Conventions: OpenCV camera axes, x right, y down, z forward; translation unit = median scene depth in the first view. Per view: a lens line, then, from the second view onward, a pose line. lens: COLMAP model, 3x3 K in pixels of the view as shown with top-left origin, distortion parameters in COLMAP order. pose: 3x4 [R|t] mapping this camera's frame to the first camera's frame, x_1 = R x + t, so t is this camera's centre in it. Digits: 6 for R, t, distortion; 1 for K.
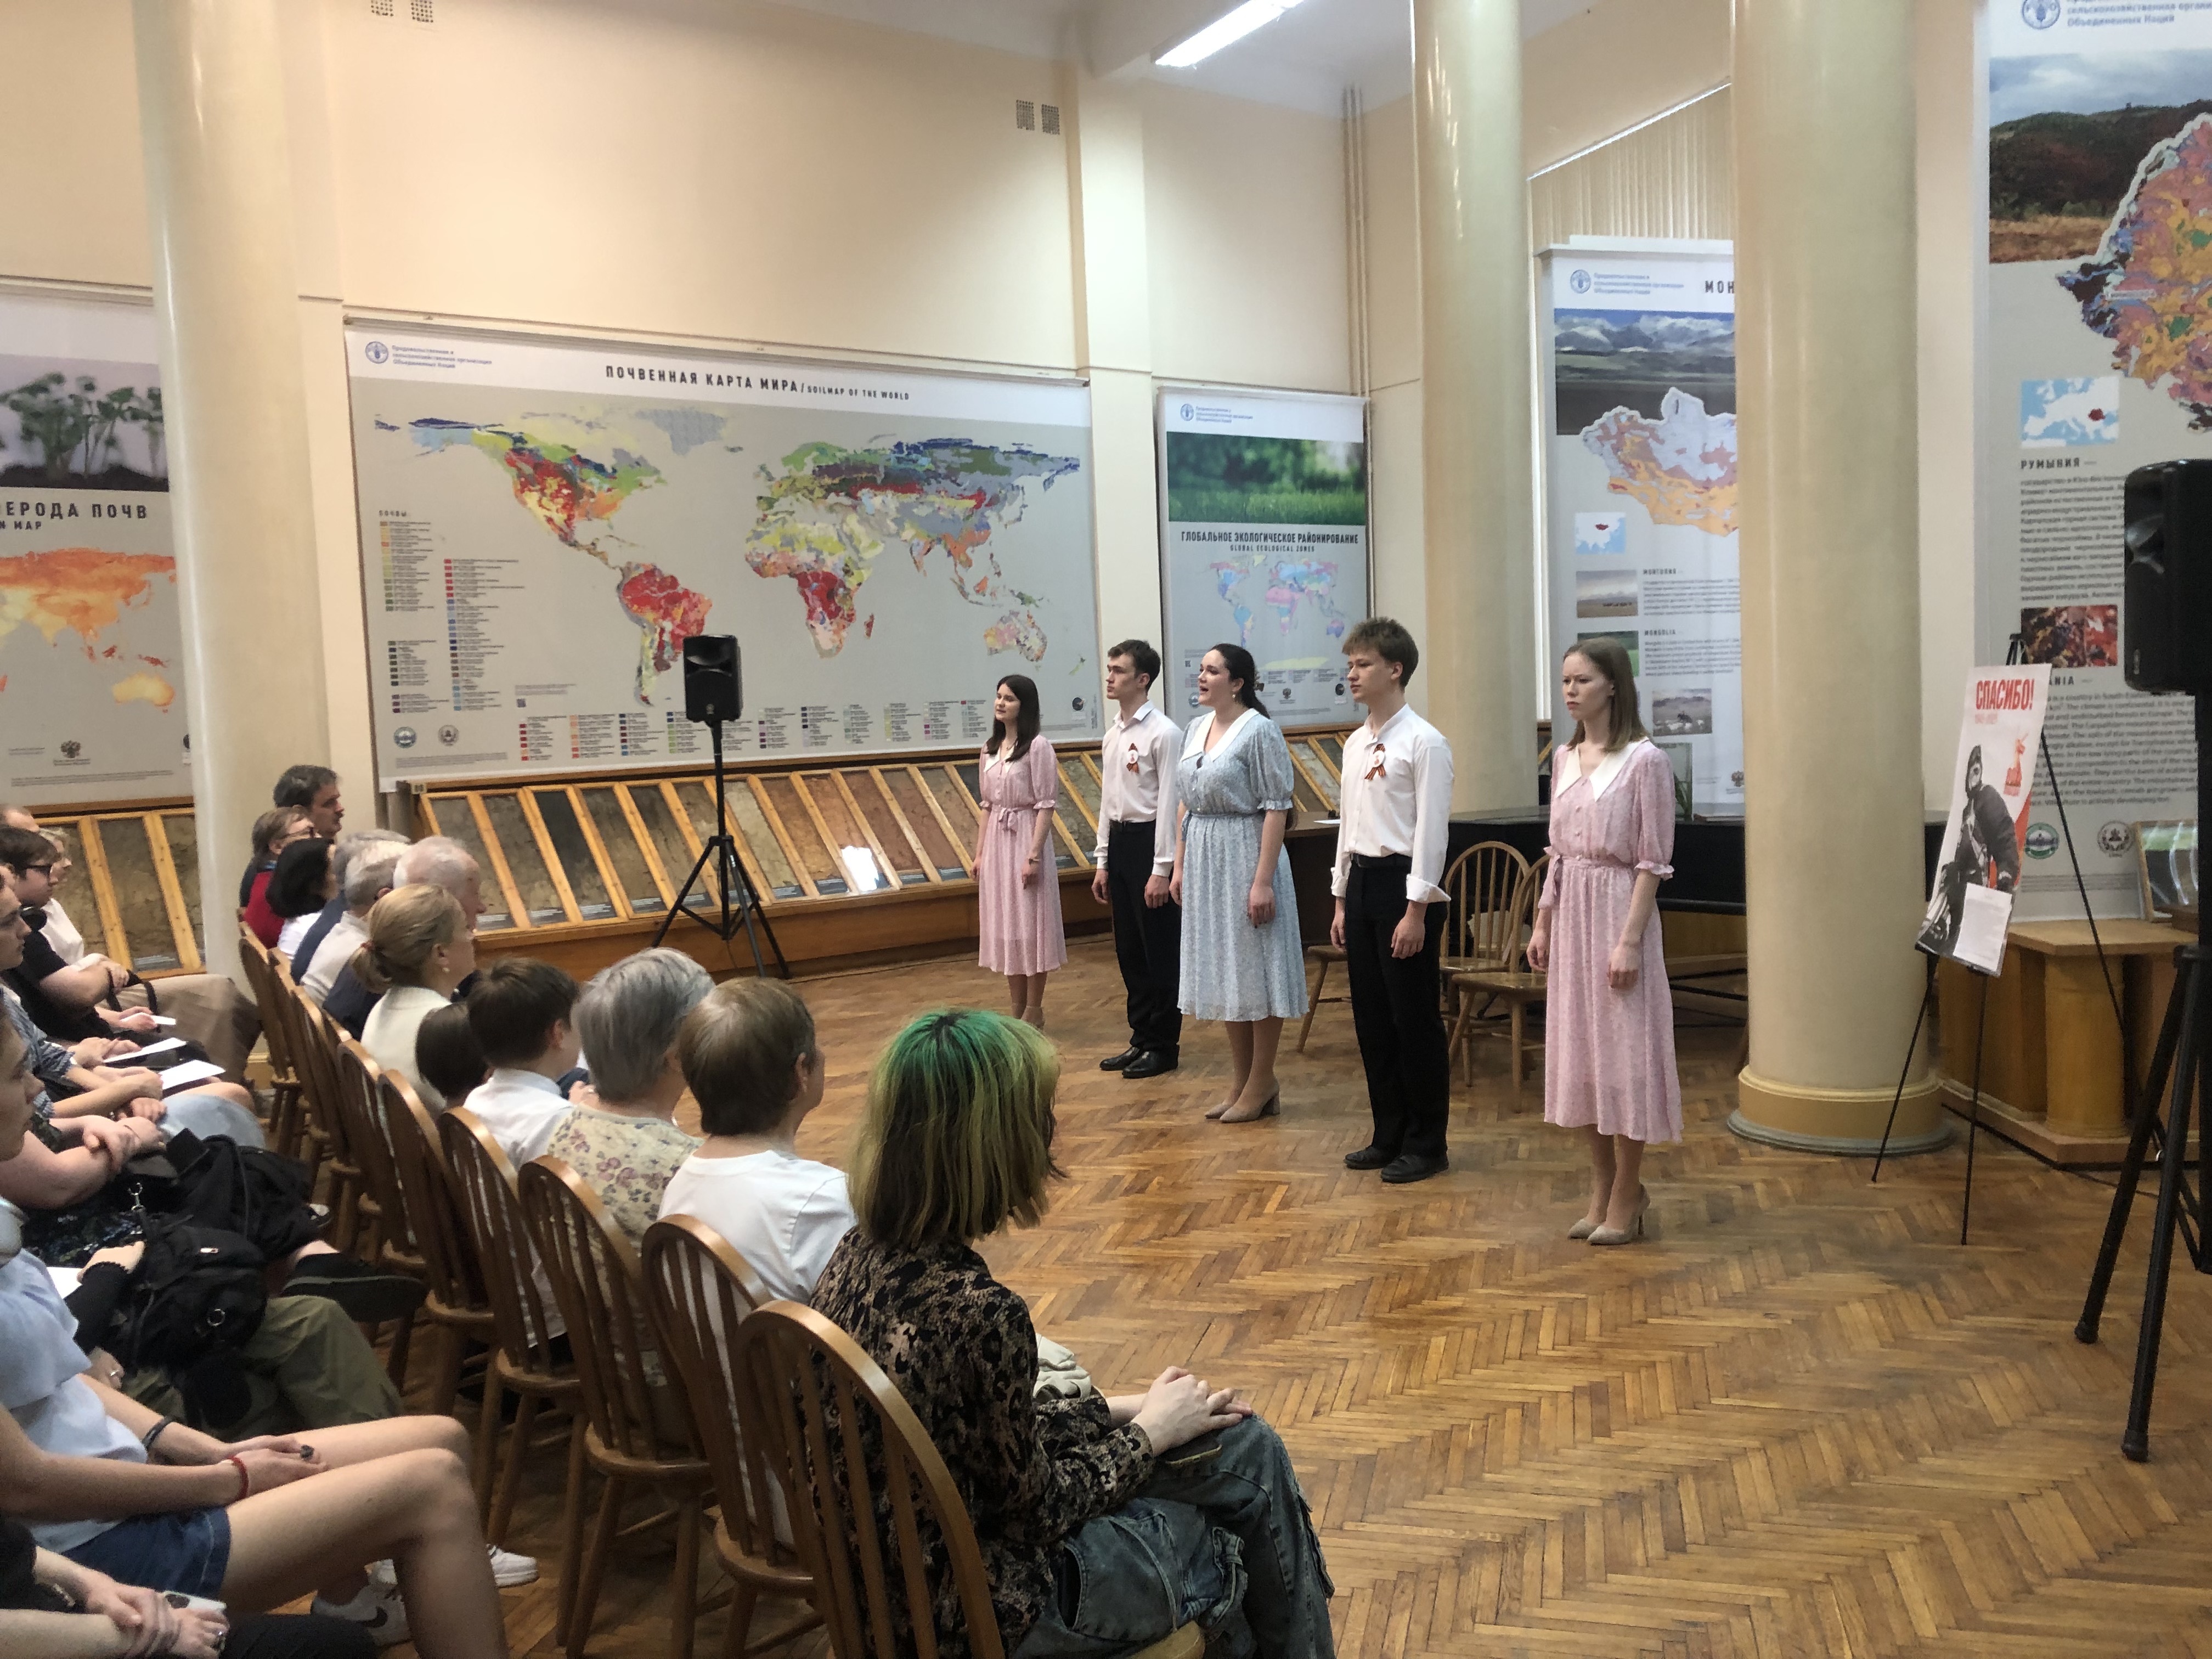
lens RADIAL K [[1838.8, 0, 1106.0], [0, 1838.8, 829.5], [0, 0, 1]] dist [0.122756, -0.236403]
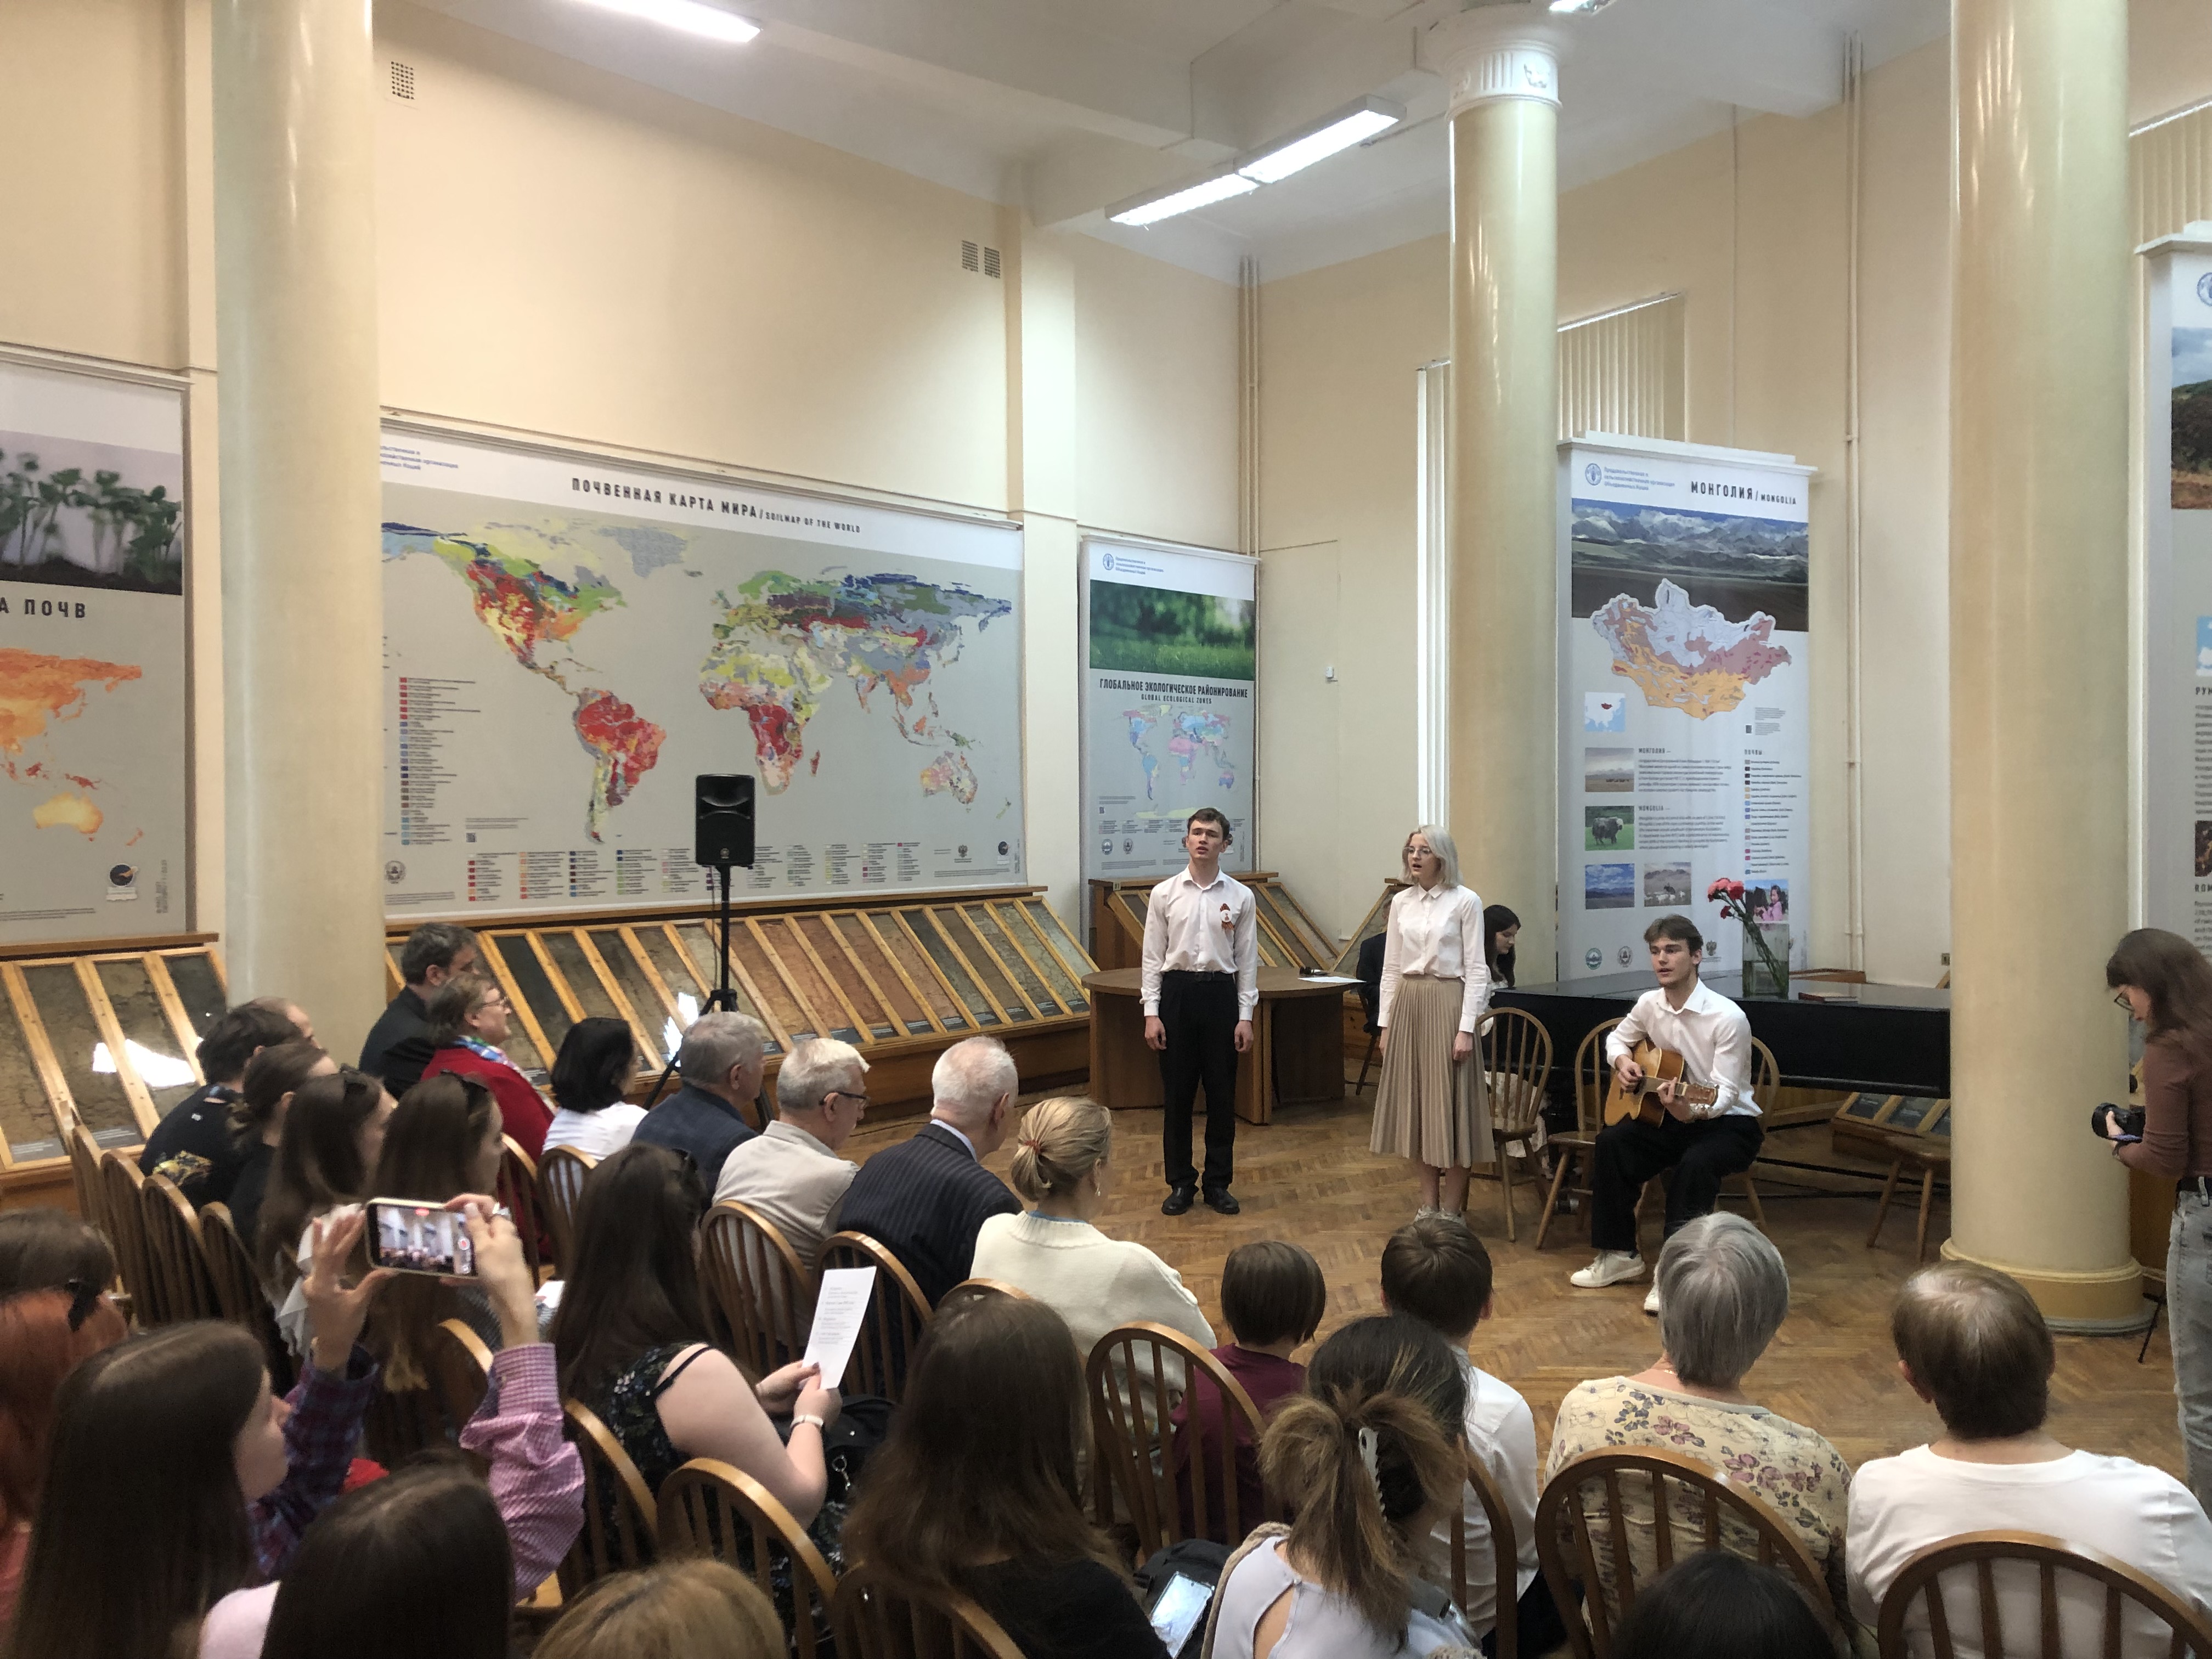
lens RADIAL K [[1831.5, 0, 1106.0], [0, 1831.5, 829.5], [0, 0, 1]] dist [0.180349, -0.363289]
pose [[0.973986, 0.032366, 0.224285, -0.215267], [-0.017704, 0.997591, -0.067076, -0.016523], [-0.225915, 0.061360, 0.972213, 0.046979]]
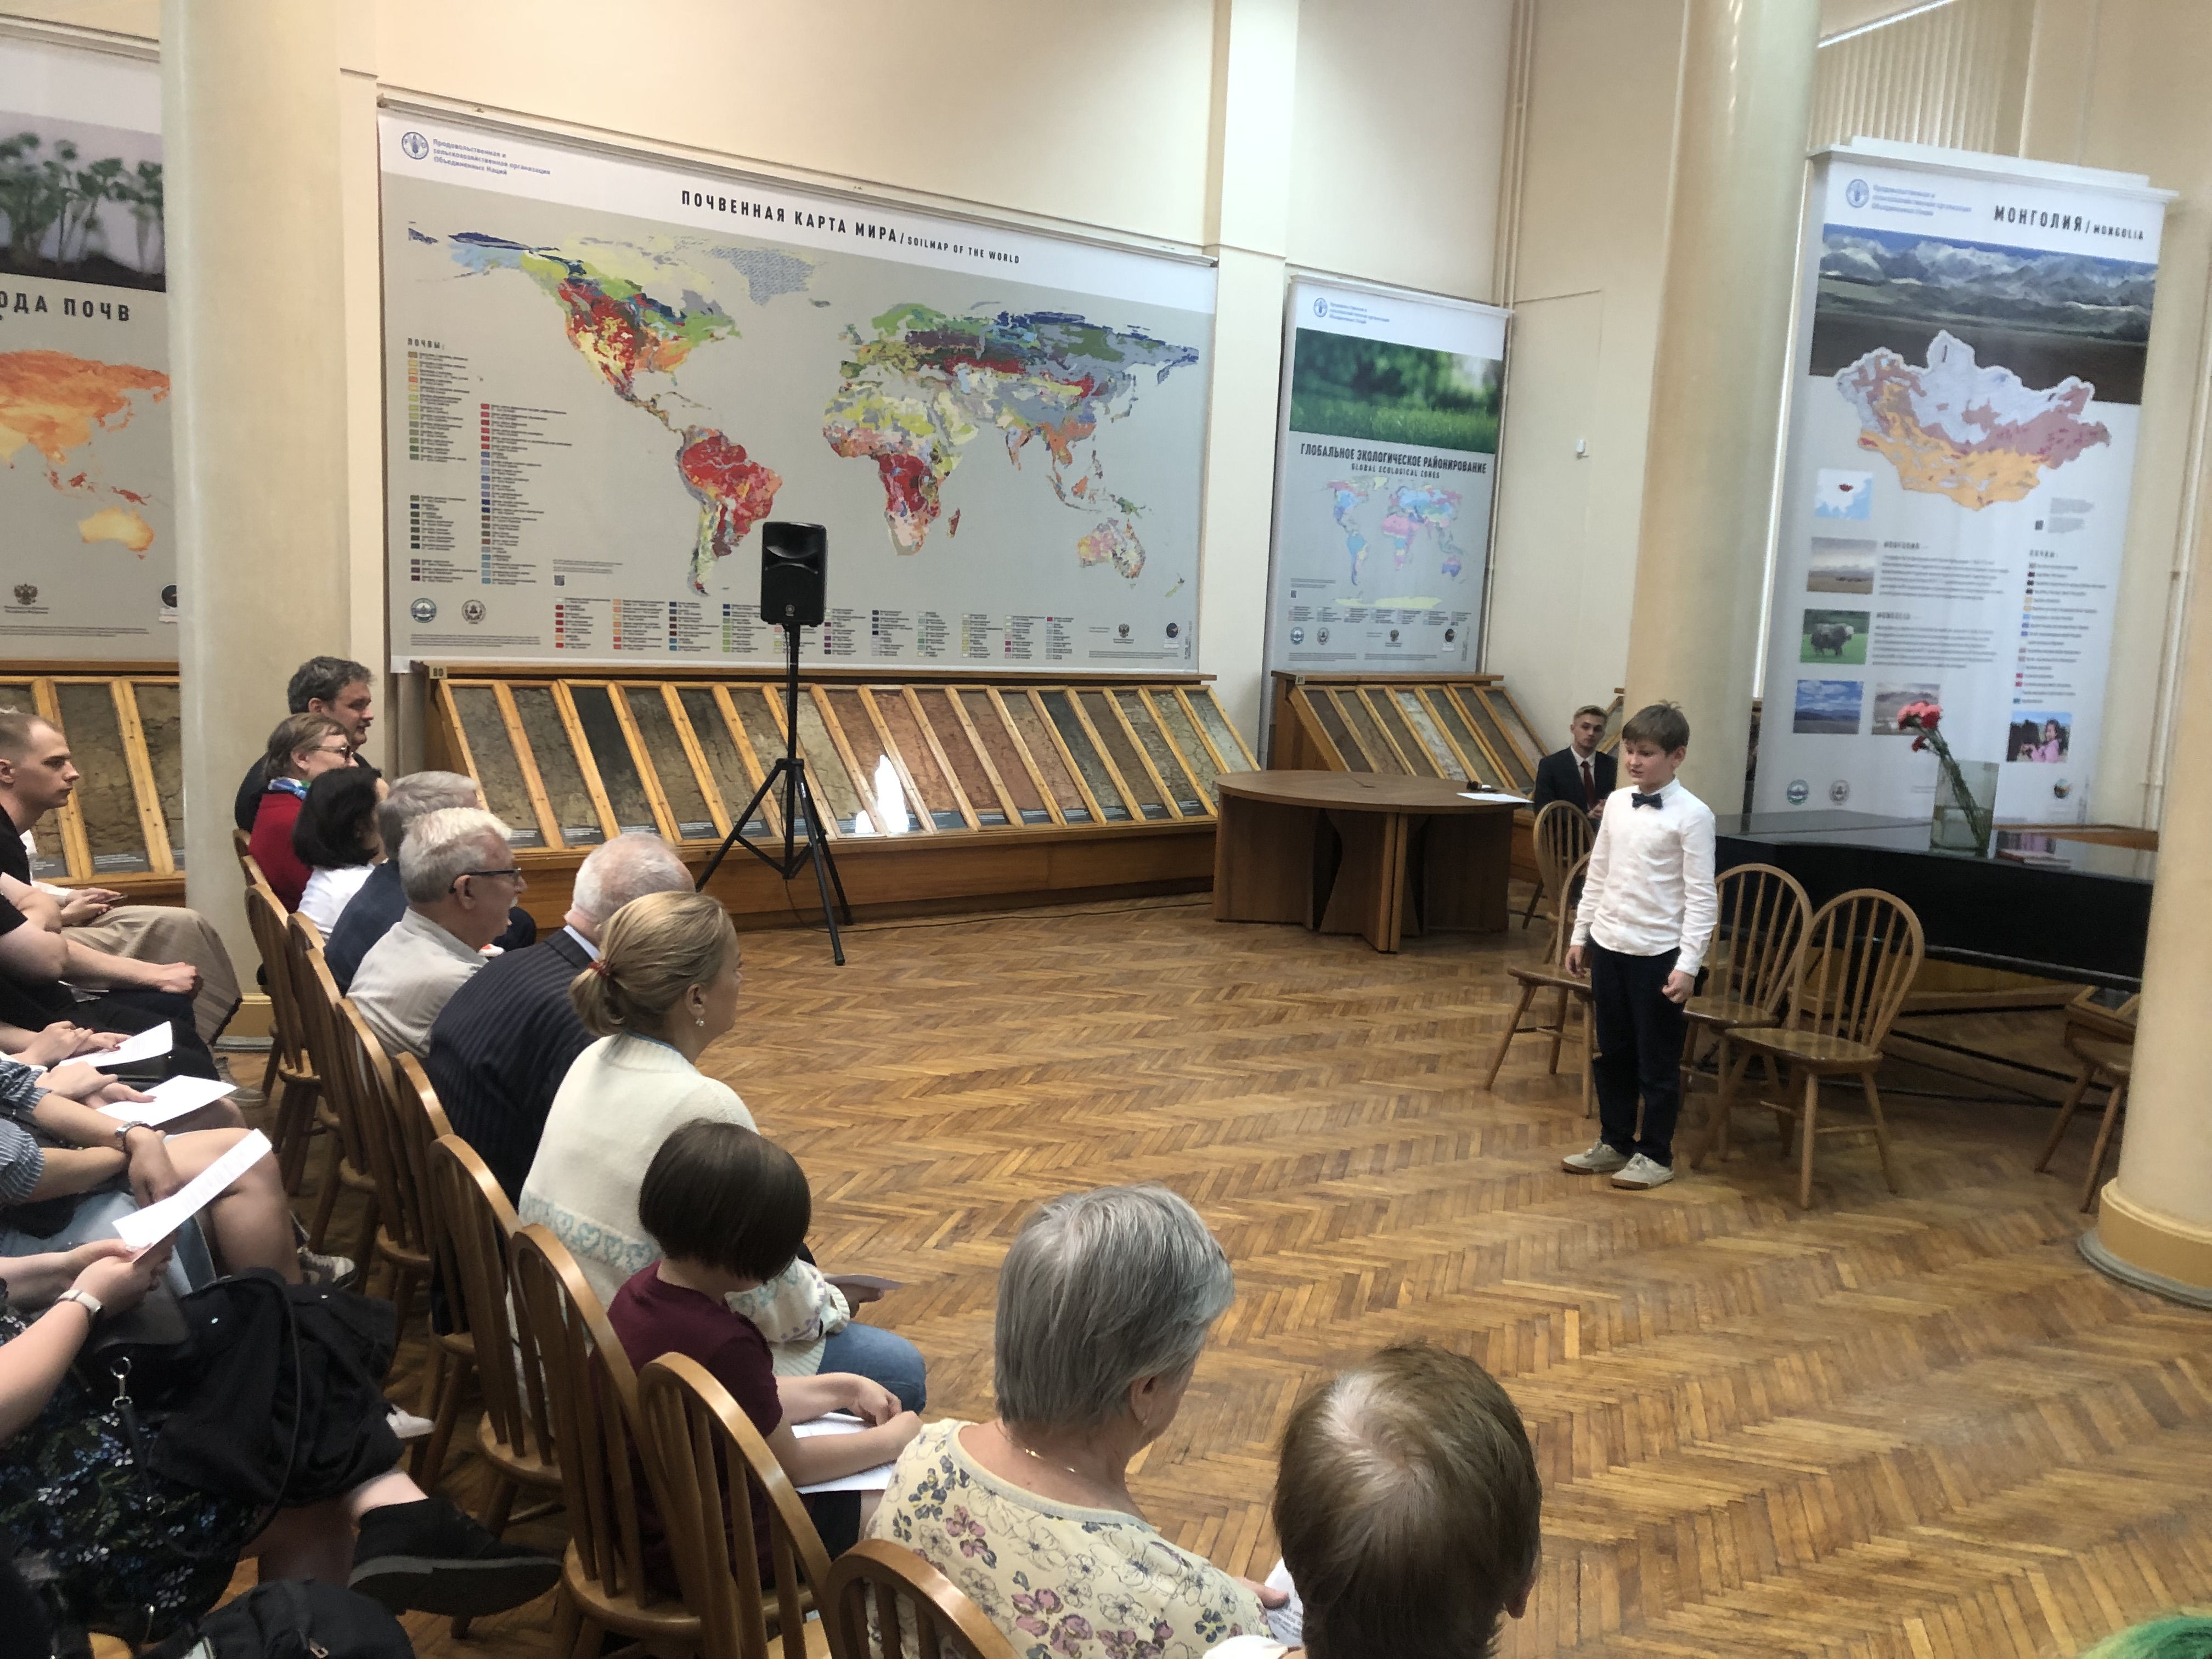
lens RADIAL K [[1836.4, 0, 1122.9], [0, 1836.4, 856.7], [0, 0, 1]] dist [0.091950, -0.132975]
pose [[0.995911, 0.081150, 0.039703, -0.078052], [-0.083732, 0.994140, 0.068372, -0.021295], [-0.033922, -0.071417, 0.996870, 0.125713]]
